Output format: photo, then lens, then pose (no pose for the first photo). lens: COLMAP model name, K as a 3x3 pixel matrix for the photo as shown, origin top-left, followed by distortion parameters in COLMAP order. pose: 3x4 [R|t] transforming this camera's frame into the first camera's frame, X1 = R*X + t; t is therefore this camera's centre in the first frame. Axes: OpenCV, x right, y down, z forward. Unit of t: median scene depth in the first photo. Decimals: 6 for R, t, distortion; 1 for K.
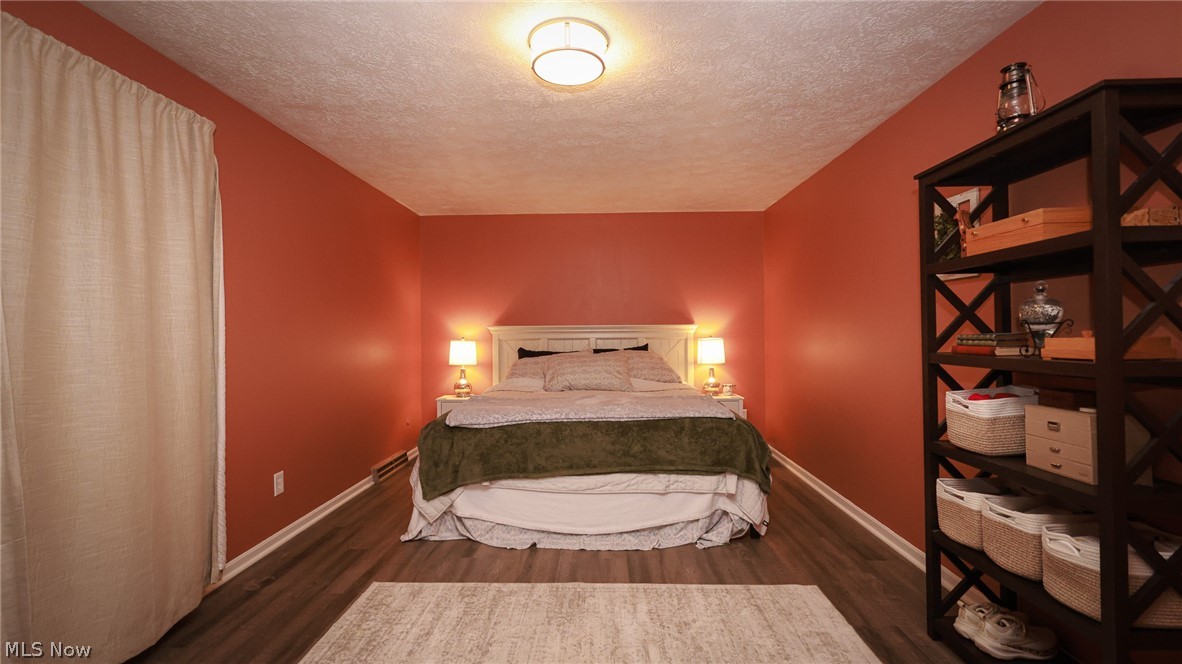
lens RADIAL K [[512.8, 0, 593.2], [0, 512.8, 331.9], [0, 0, 1]] dist [0.011211, -0.001269]
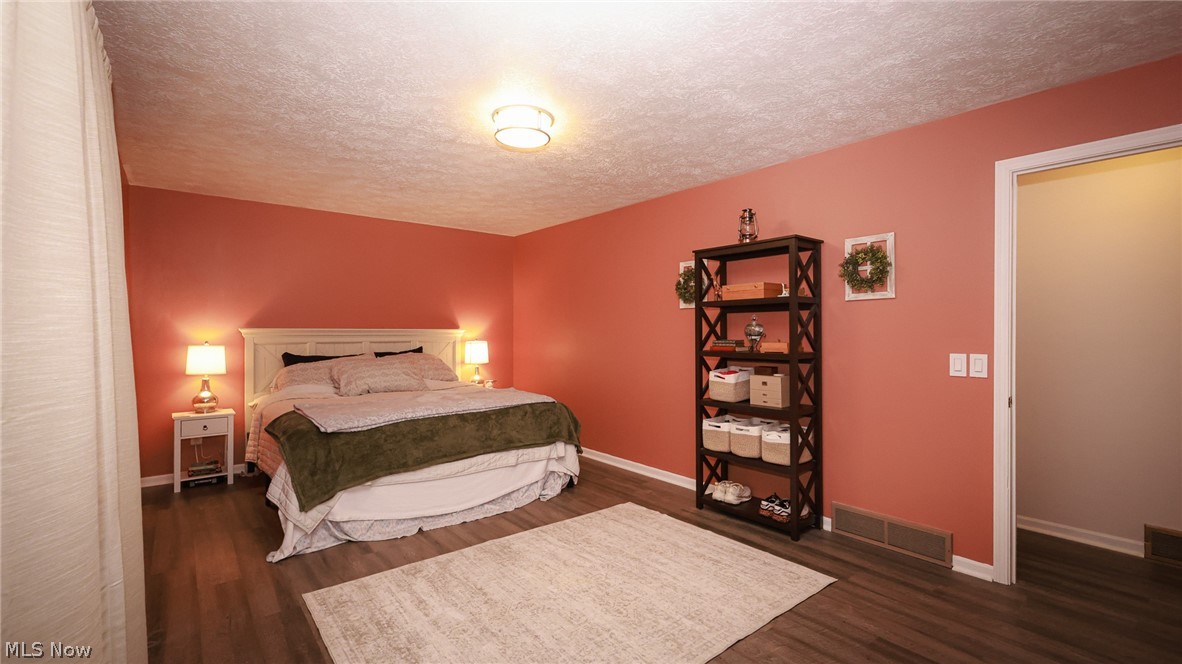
lens RADIAL K [[512.8, 0, 590.6], [0, 512.8, 333.1], [0, 0, 1]] dist [0.011211, -0.001269]
pose [[0.762708, 0.006694, 0.646709, -0.543614], [-0.007017, 0.999973, -0.002076, -0.009321], [-0.646705, -0.002955, 0.762734, -0.081883]]
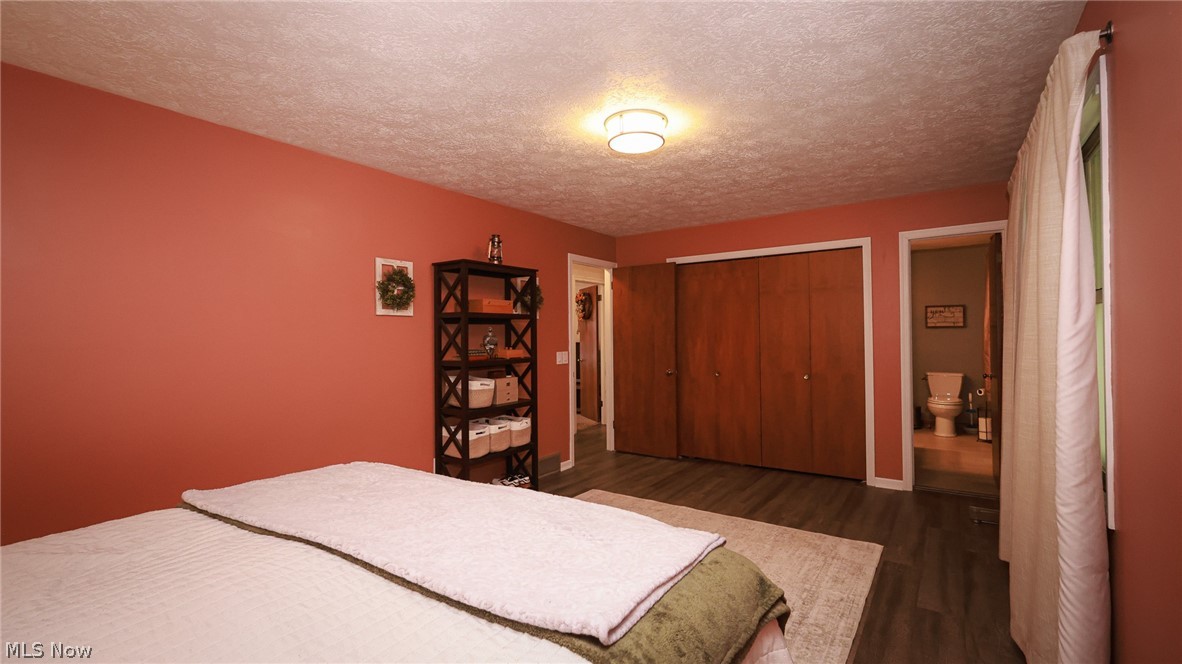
lens RADIAL K [[512.8, 0, 597.2], [0, 512.8, 335.8], [0, 0, 1]] dist [0.011211, -0.001269]
pose [[-0.837844, 0.026708, 0.545256, -0.465963], [0.021571, 0.999642, -0.015819, -0.005796], [-0.545484, -0.001492, -0.838120, 1.519611]]
